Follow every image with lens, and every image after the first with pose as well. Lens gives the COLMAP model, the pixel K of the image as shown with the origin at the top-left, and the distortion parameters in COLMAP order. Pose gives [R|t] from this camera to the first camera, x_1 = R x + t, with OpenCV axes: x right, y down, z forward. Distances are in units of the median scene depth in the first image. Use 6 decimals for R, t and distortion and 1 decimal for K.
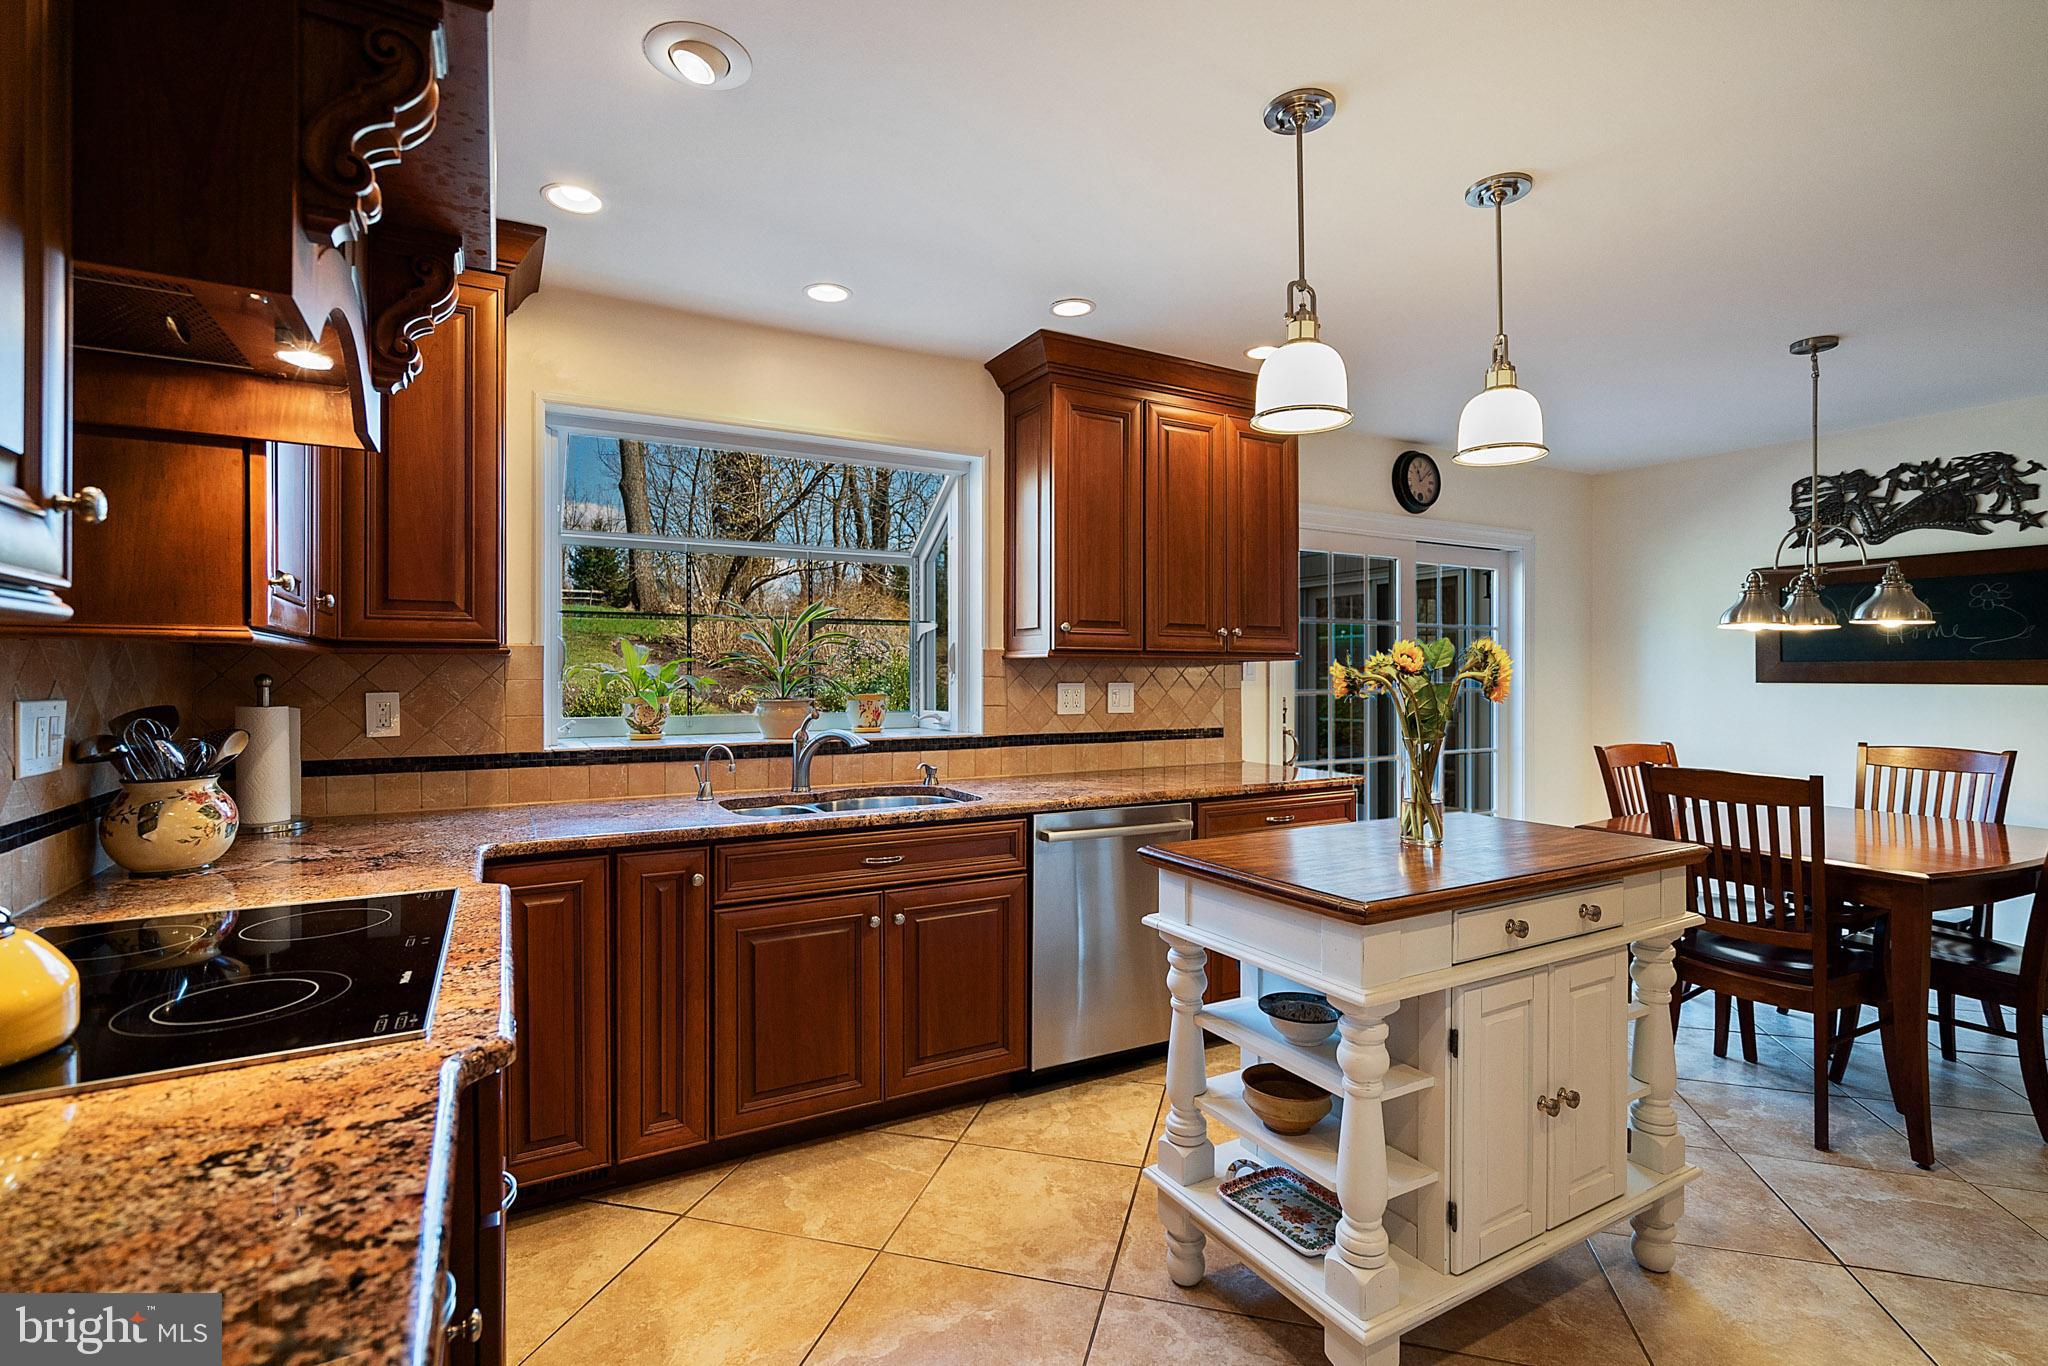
lens RADIAL K [[948.2, 0, 1020.2], [0, 948.2, 672.4], [0, 0, 1]] dist [-0.003799, -0.000350]
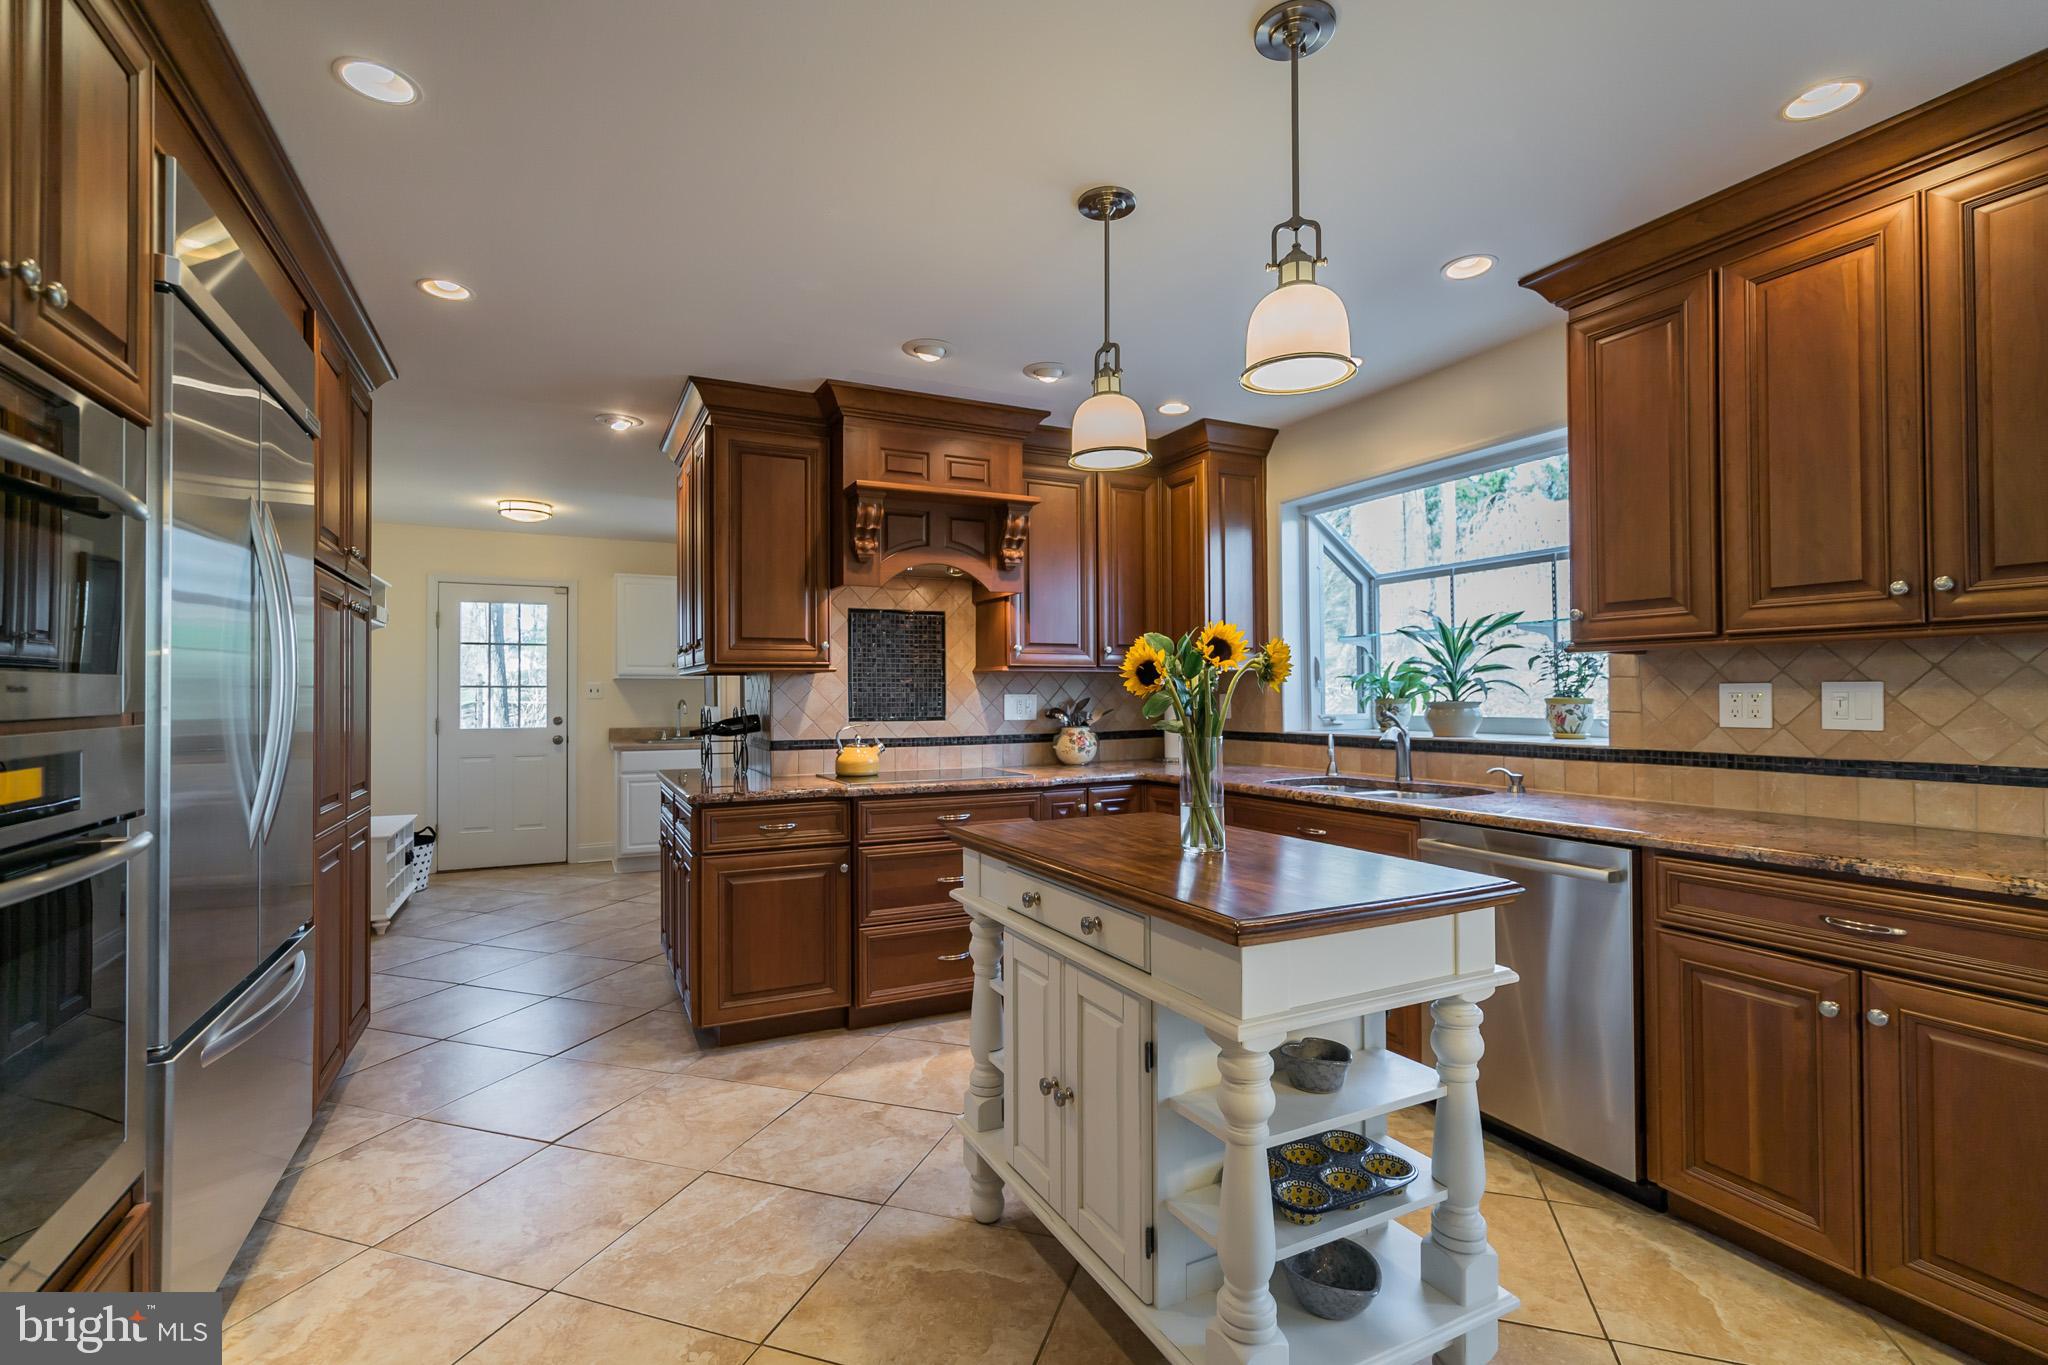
lens RADIAL K [[939.9, 0, 1018.6], [0, 939.9, 683.7], [0, 0, 1]] dist [-0.002982, -0.000327]
pose [[-0.051849, -0.012118, -0.998581, 1.106532], [0.008922, 0.999881, -0.012597, 0.022525], [0.998615, -0.009562, -0.051734, 0.714096]]
